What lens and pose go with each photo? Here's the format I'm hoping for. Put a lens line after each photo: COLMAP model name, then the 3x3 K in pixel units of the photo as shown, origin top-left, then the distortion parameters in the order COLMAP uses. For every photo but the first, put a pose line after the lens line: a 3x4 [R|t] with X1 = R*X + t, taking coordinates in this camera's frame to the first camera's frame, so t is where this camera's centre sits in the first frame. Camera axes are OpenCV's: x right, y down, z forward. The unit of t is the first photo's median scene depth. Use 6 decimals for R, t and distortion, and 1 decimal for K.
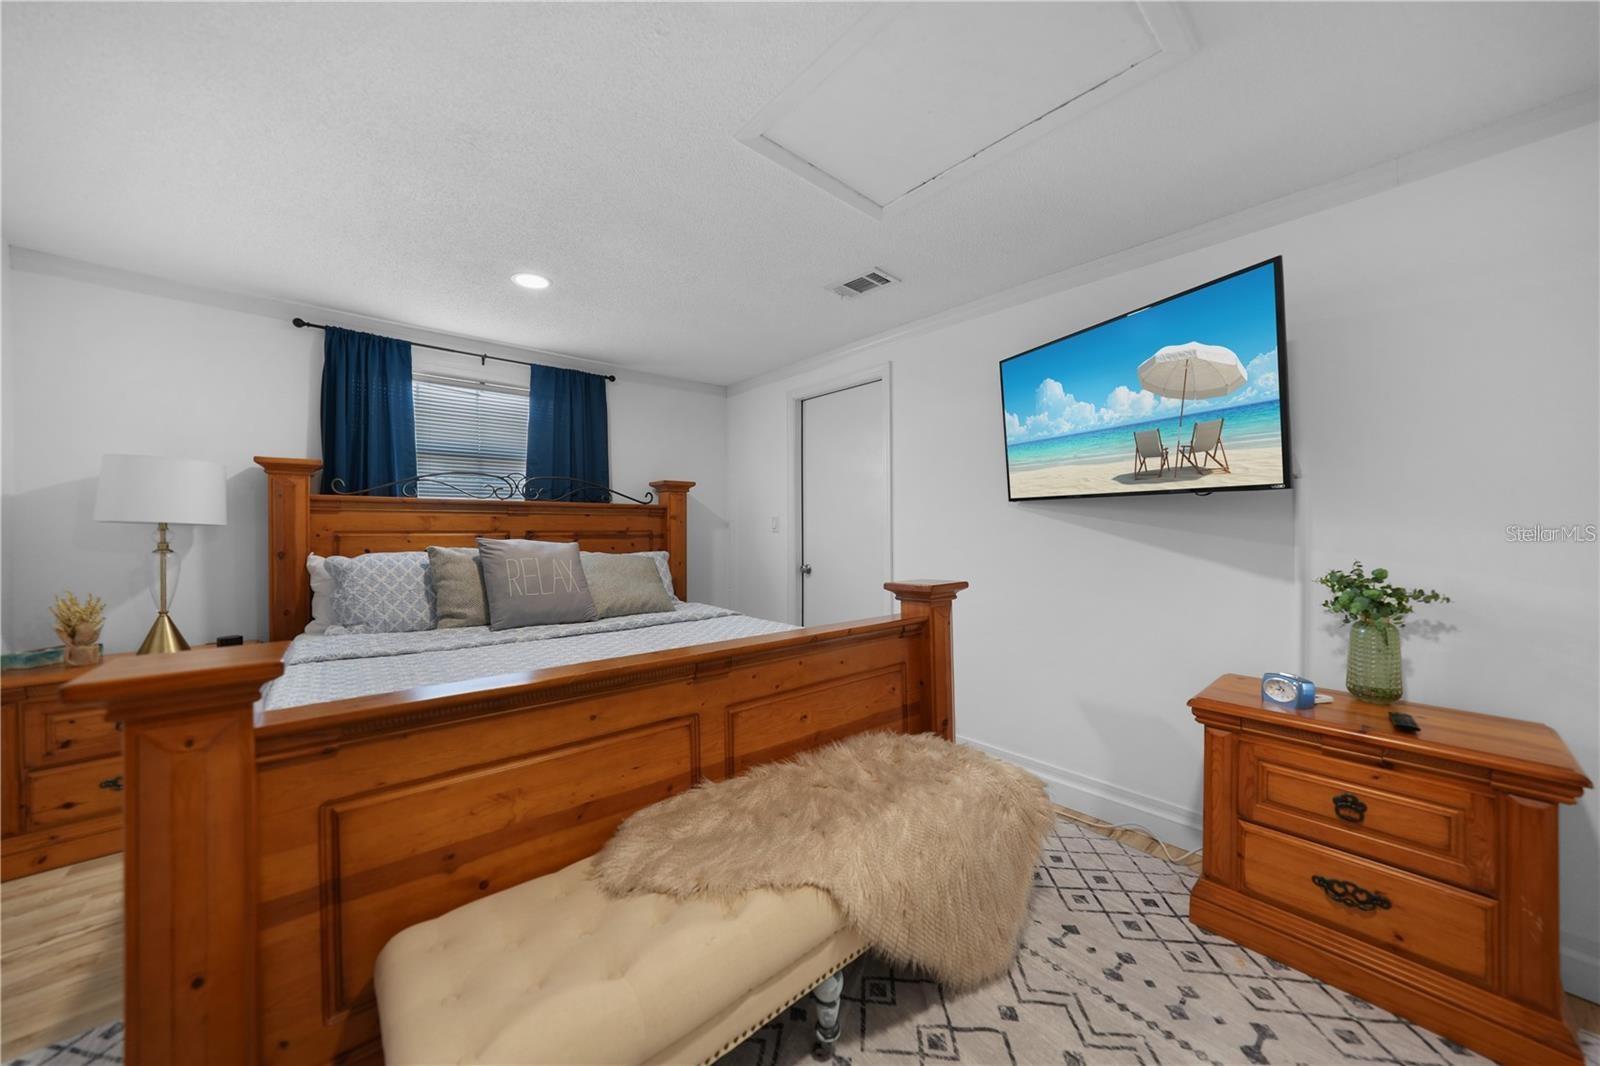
lens RADIAL K [[558.5, 0, 805.5], [0, 558.5, 528.7], [0, 0, 1]] dist [-0.018071, 0.000967]
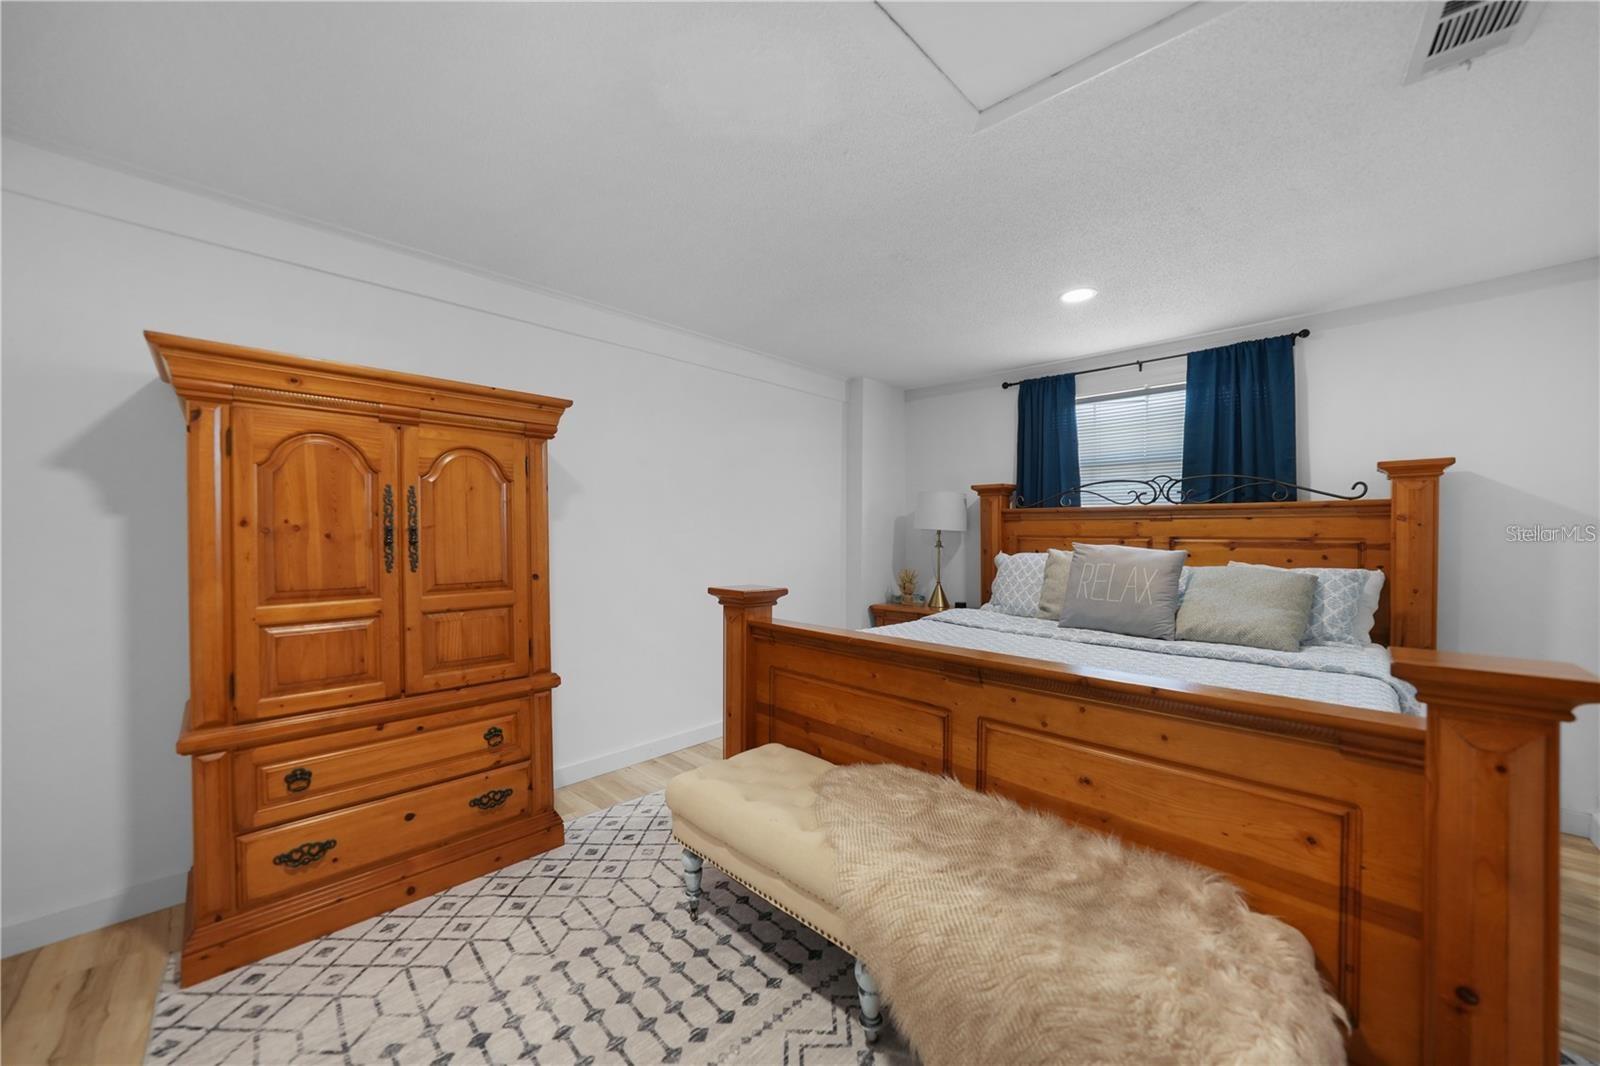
lens RADIAL K [[558.5, 0, 770.2], [0, 558.5, 537.1], [0, 0, 1]] dist [-0.018071, 0.000967]
pose [[0.068082, 0.010281, -0.997627, 0.444285], [-0.002917, 0.999945, 0.010106, -0.003355], [0.997675, 0.002222, 0.068108, 0.312380]]
